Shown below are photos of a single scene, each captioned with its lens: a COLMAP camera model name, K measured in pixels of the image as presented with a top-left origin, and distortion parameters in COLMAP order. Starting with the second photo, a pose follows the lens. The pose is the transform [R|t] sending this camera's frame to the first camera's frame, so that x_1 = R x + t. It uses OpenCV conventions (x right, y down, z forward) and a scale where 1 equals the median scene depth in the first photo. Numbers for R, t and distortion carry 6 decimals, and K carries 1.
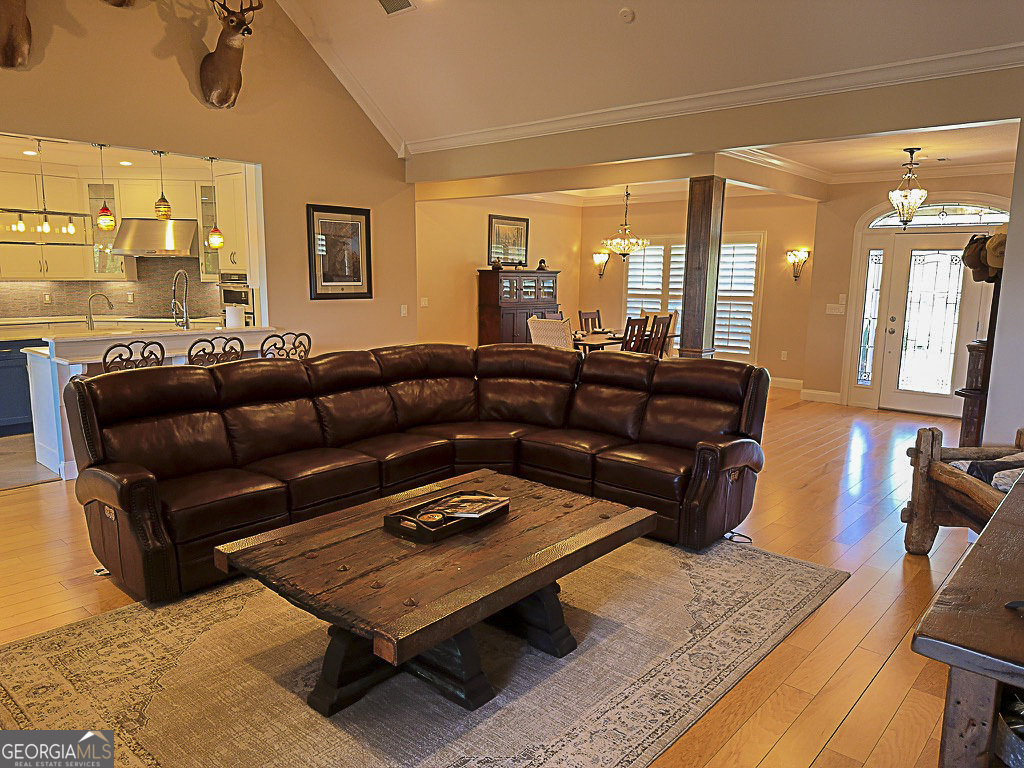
lens RADIAL K [[727.0, 0, 515.6], [0, 727.0, 386.2], [0, 0, 1]] dist [0.080722, -0.104195]
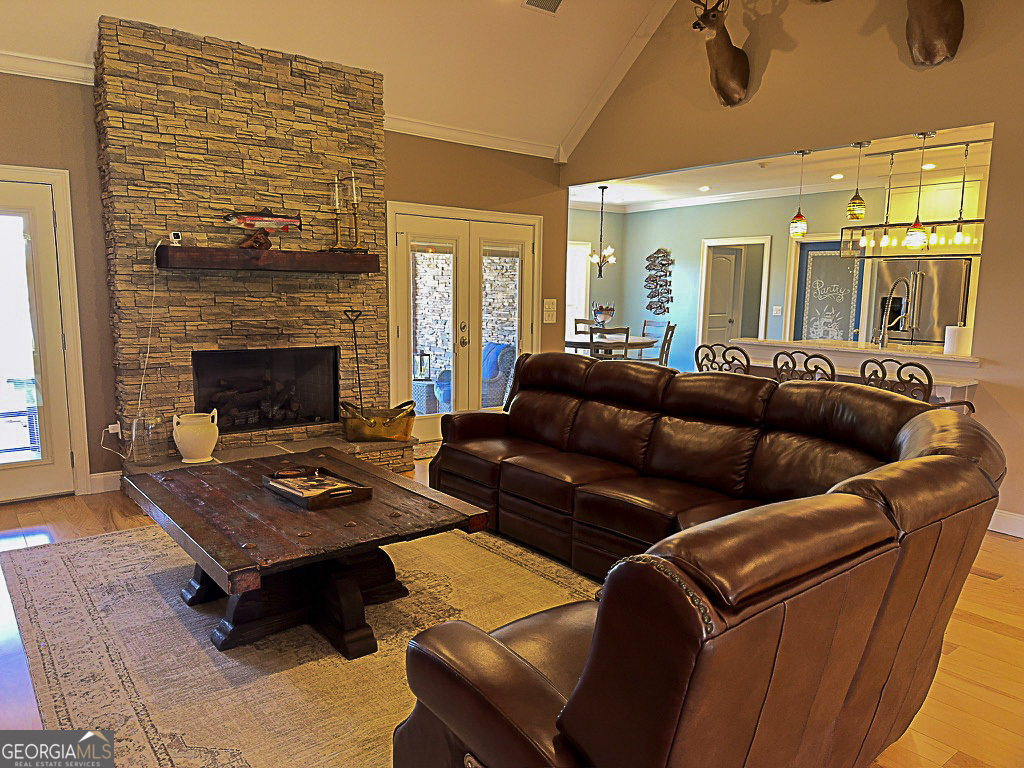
lens RADIAL K [[727.0, 0, 518.8], [0, 727.0, 385.1], [0, 0, 1]] dist [0.080722, -0.104195]
pose [[-0.188223, 0.114288, -0.975454, 0.506790], [-0.167413, 0.974937, 0.146532, -0.100322], [0.967752, 0.190884, -0.164373, 0.834056]]
